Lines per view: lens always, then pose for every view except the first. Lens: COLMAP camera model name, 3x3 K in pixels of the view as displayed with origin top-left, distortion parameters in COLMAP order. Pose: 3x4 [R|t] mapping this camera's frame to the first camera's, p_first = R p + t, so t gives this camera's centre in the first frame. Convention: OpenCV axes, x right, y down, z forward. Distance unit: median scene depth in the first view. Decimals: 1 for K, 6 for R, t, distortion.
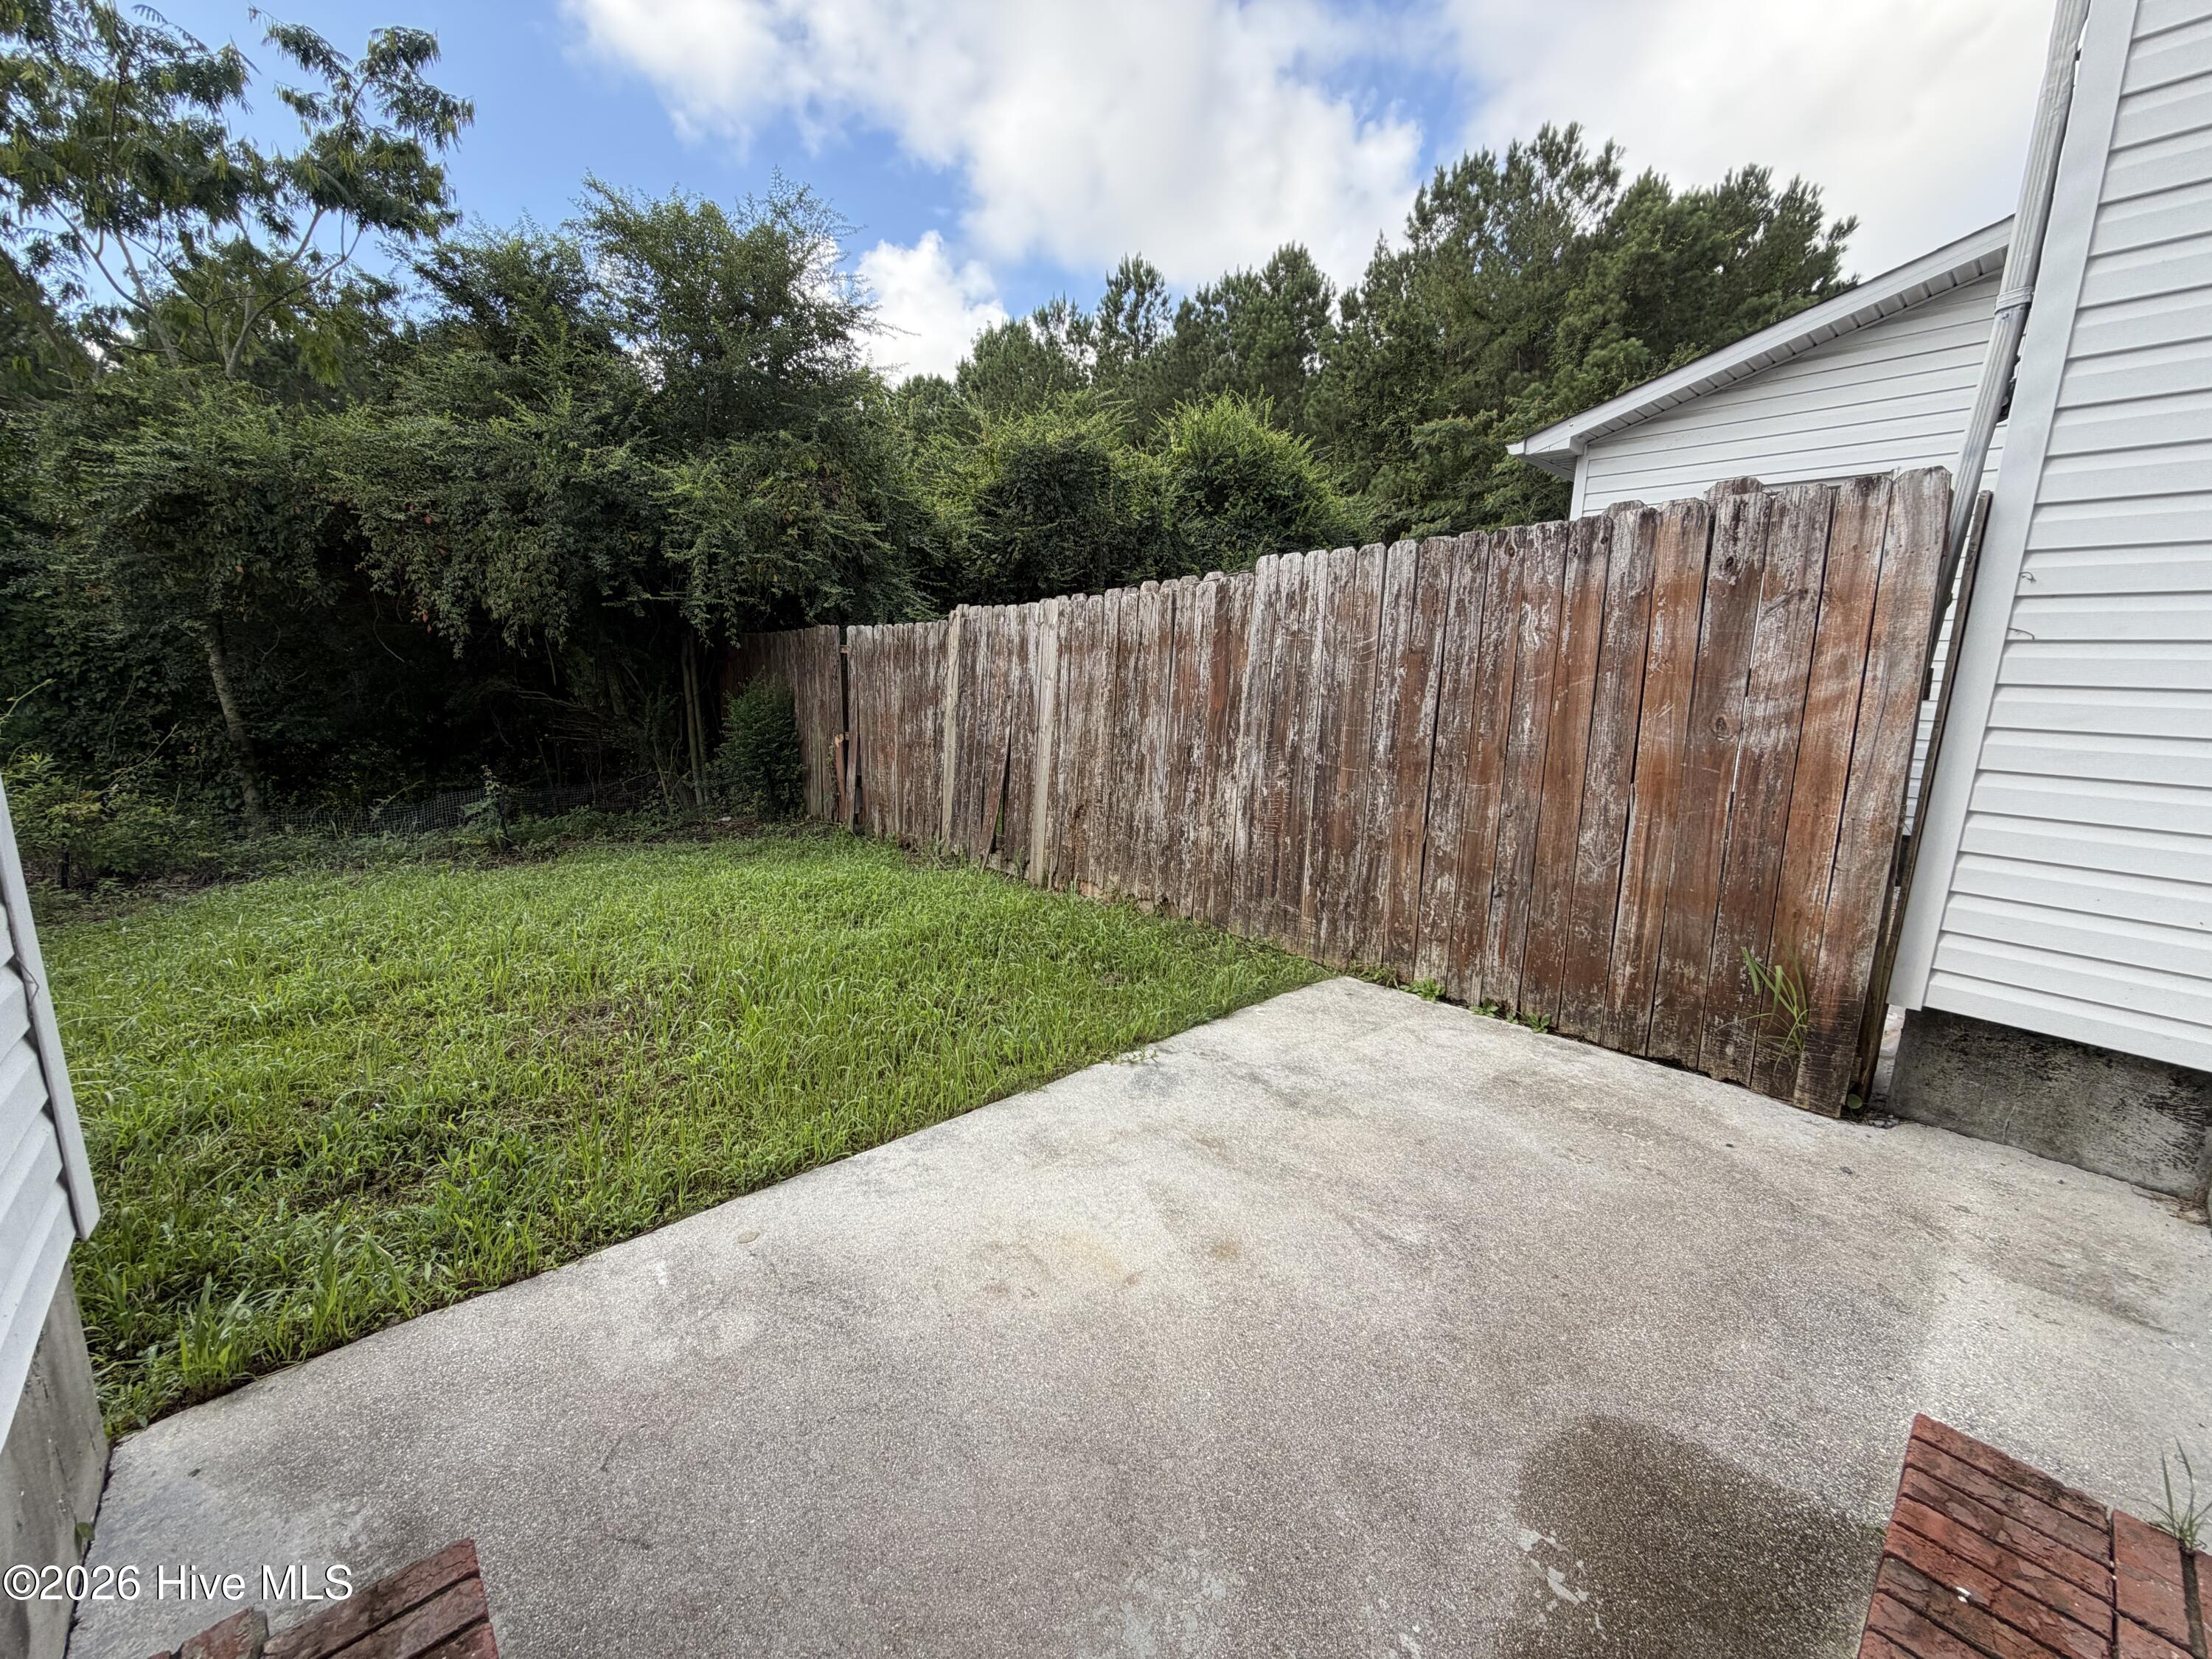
lens RADIAL K [[881.6, 0, 1103.0], [0, 881.6, 827.3], [0, 0, 1]] dist [0.001682, -0.000191]
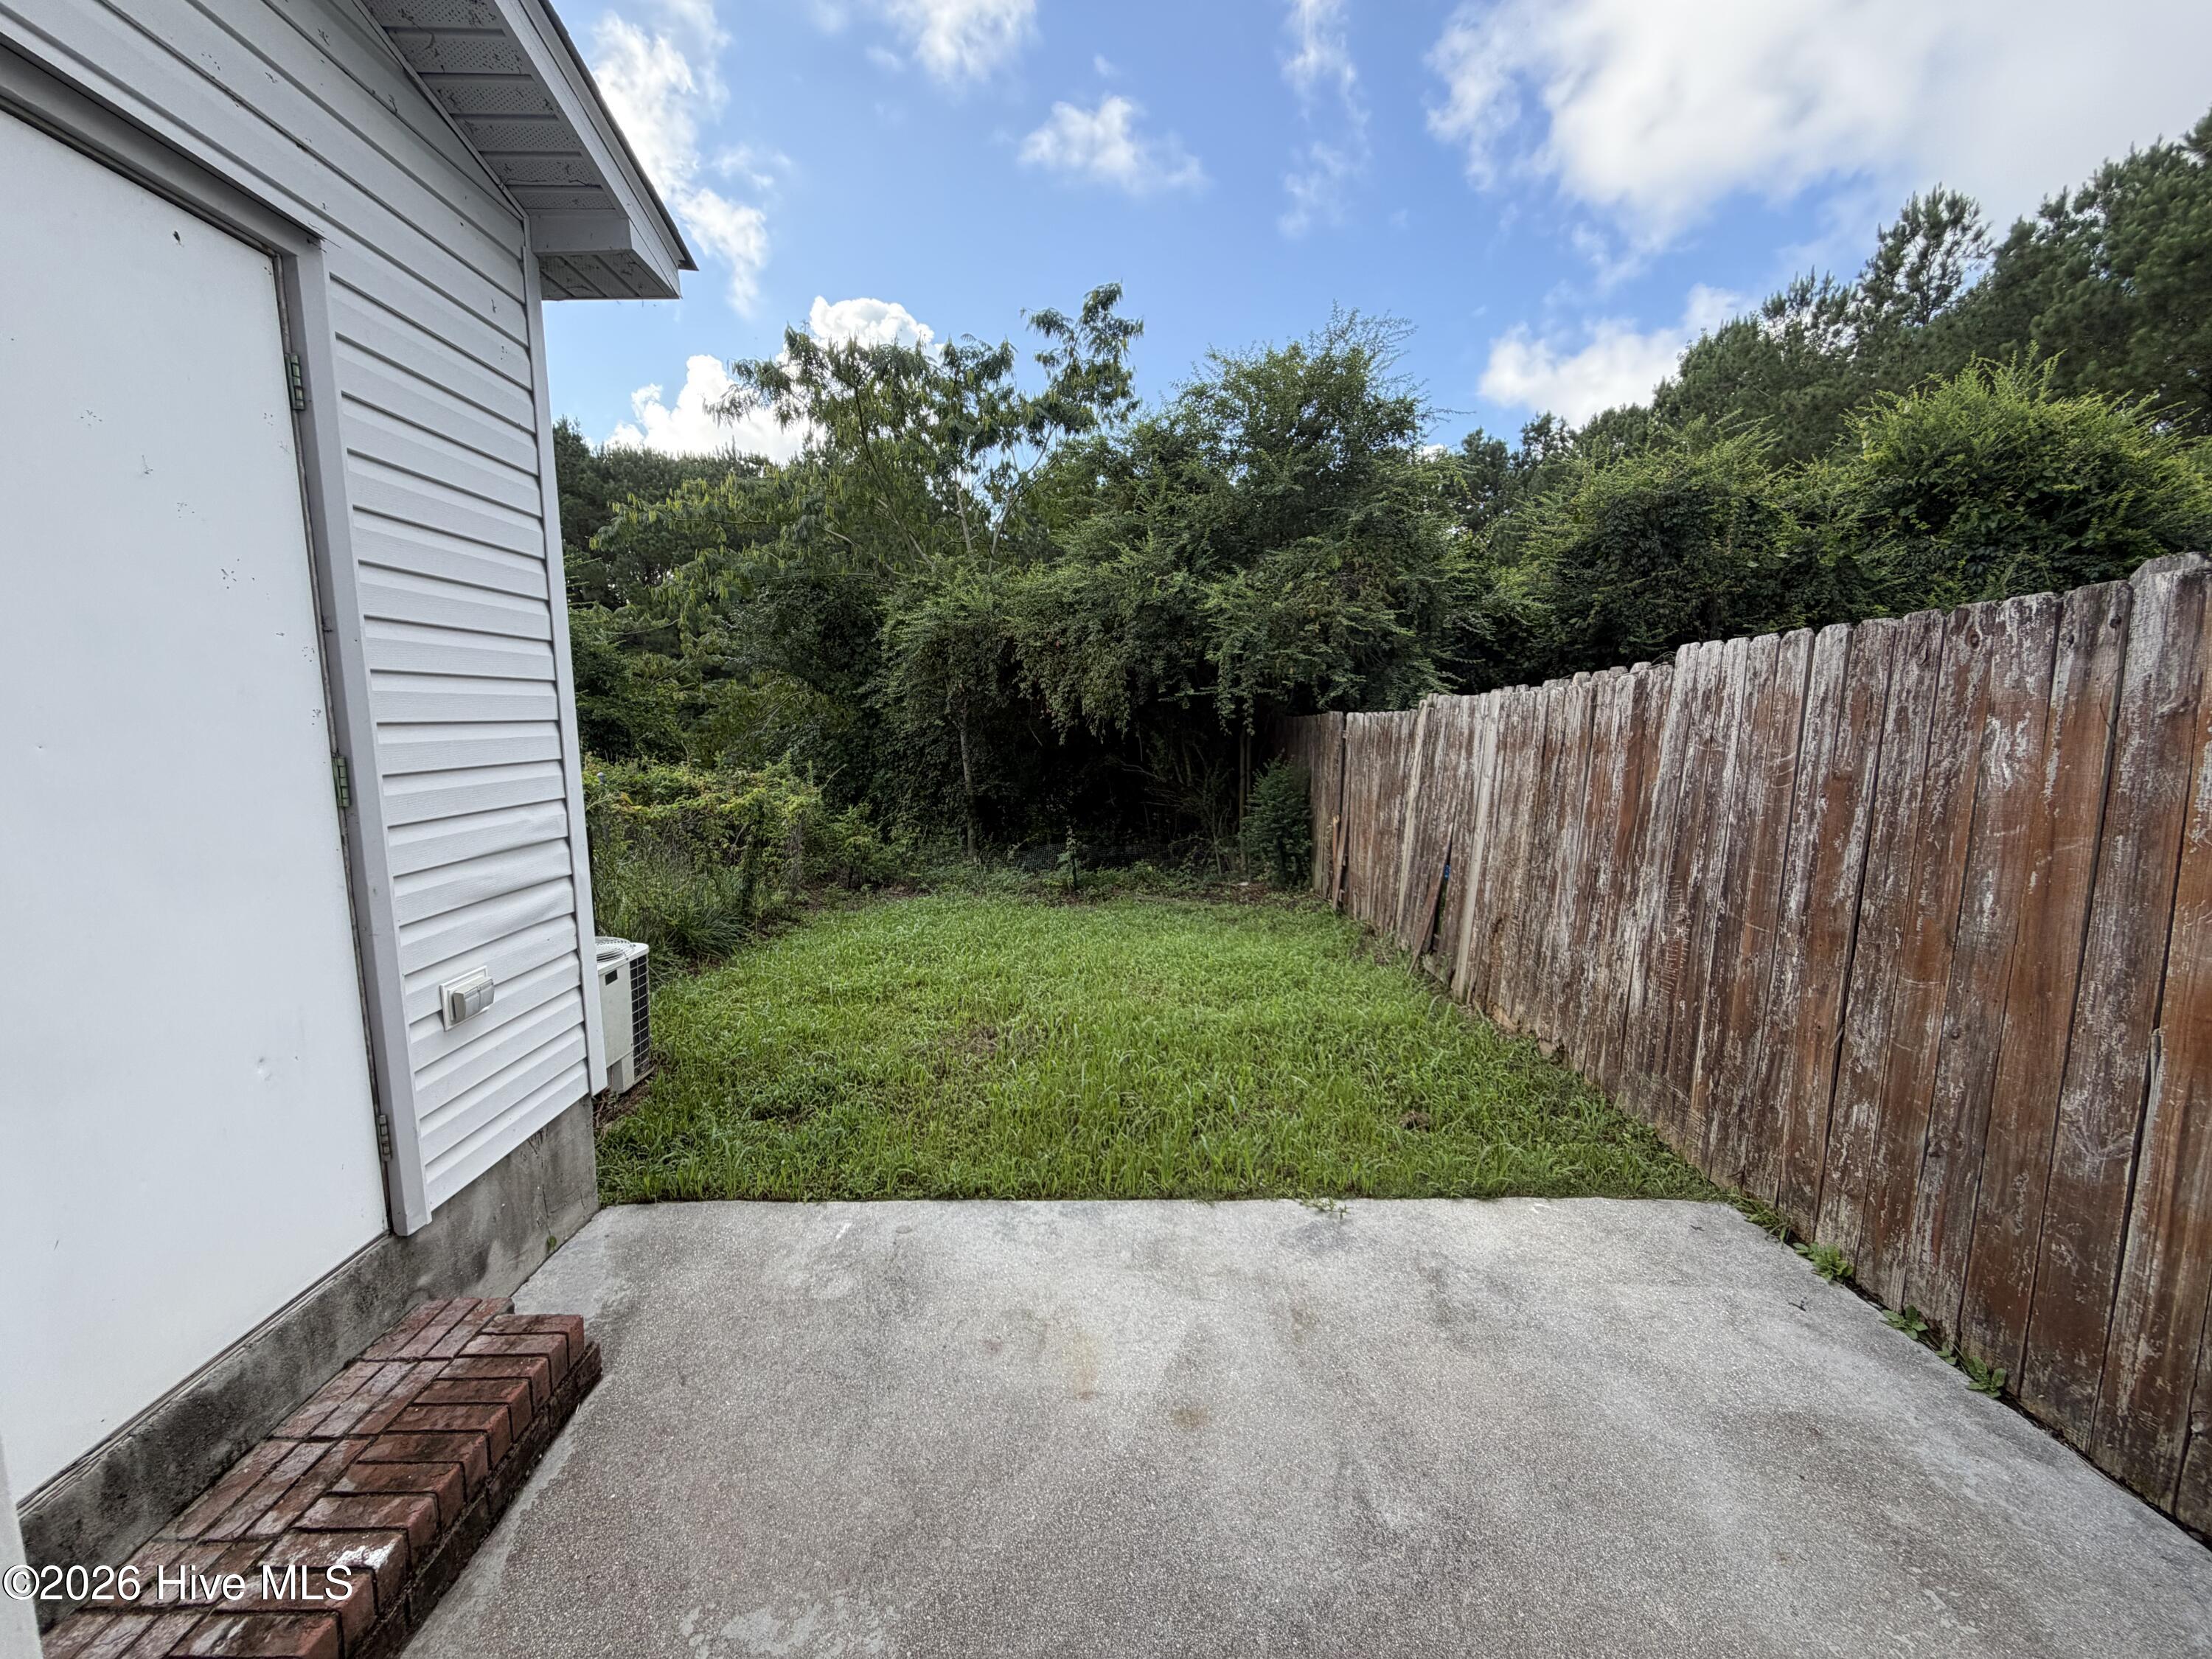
lens RADIAL K [[881.6, 0, 1095.6], [0, 881.6, 827.5], [0, 0, 1]] dist [0.001682, -0.000191]
pose [[0.754498, 0.063598, -0.653214, 0.294554], [-0.105840, 0.994057, -0.025468, -0.061627], [0.647712, 0.088352, 0.756745, 0.057948]]
